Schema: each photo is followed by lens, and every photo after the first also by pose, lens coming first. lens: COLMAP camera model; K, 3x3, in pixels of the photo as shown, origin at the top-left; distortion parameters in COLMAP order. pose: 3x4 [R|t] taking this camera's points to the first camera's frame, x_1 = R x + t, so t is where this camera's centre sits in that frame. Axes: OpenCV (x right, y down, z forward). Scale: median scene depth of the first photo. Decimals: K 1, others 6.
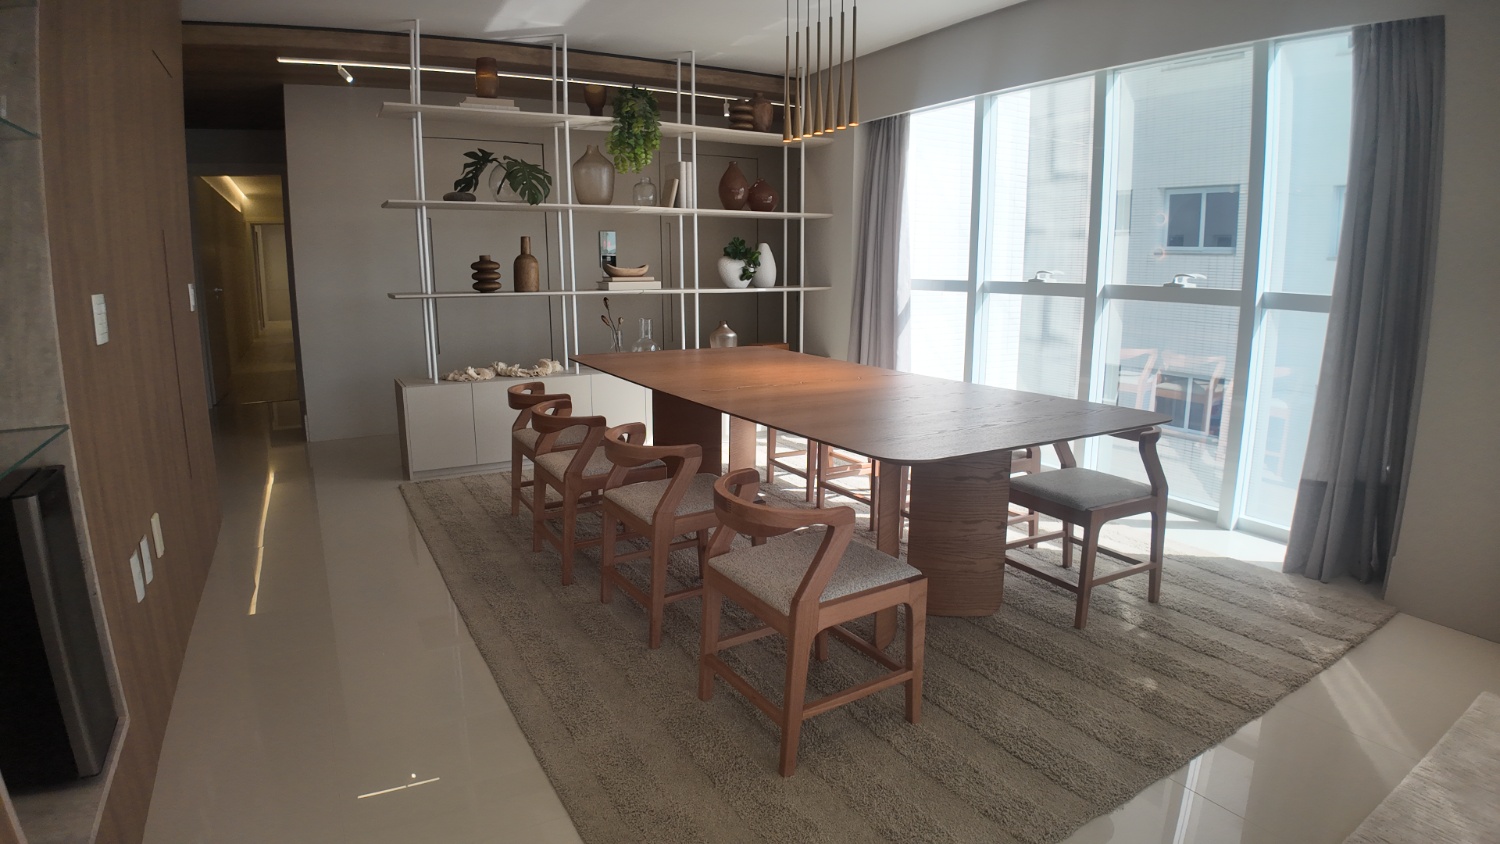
lens RADIAL K [[805.0, 0, 759.1], [0, 805.0, 418.7], [0, 0, 1]] dist [-0.103758, -0.009277]
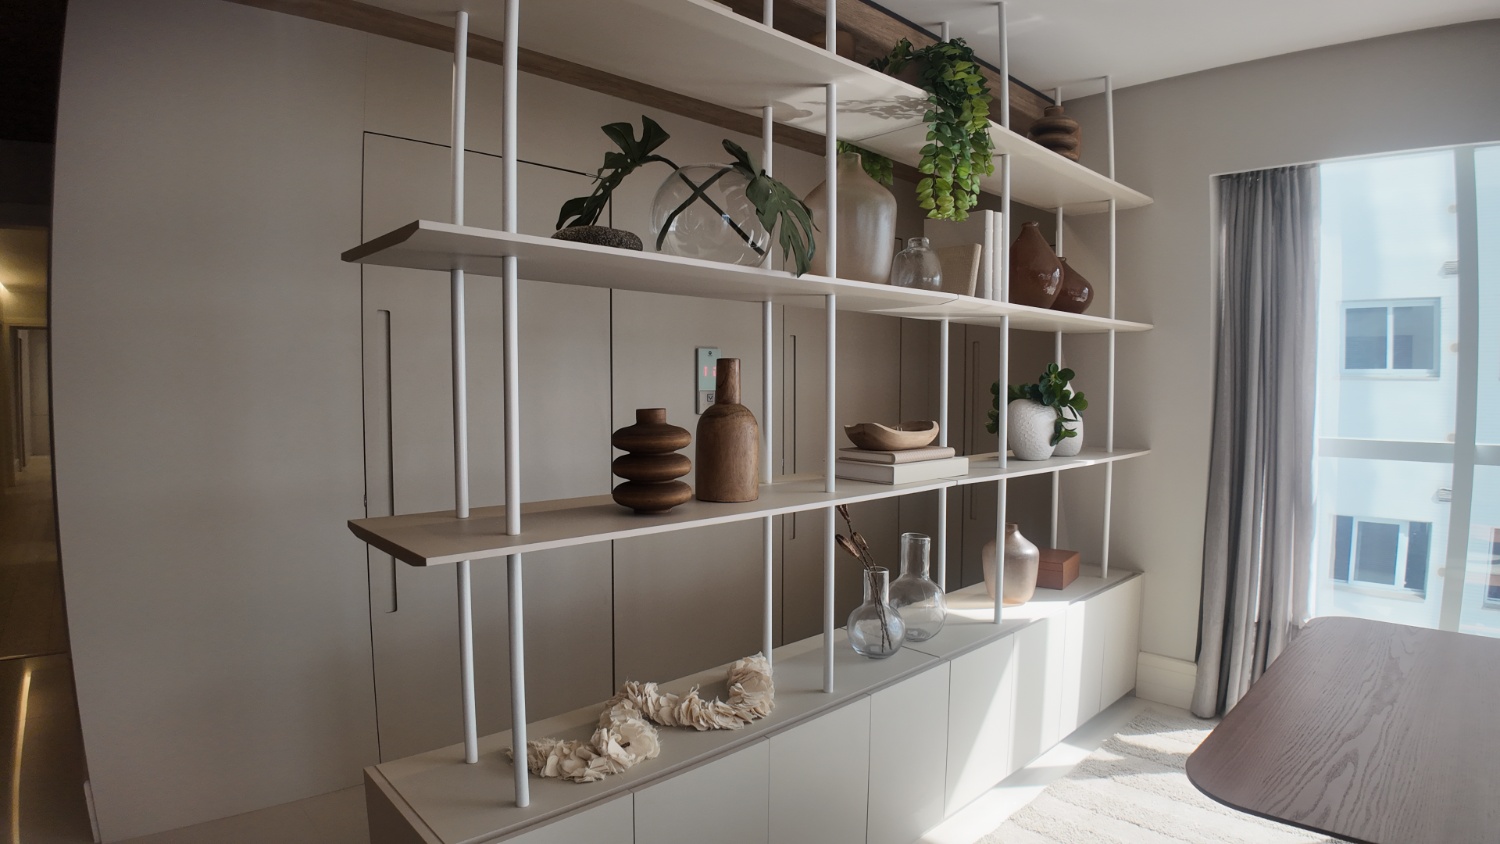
lens RADIAL K [[805.0, 0, 755.9], [0, 805.0, 414.6], [0, 0, 1]] dist [-0.103758, -0.009277]
pose [[0.975582, -0.006611, 0.219536, -0.367652], [0.039333, 0.988647, -0.145017, -0.145004], [-0.216085, 0.150111, 0.964766, 0.625128]]
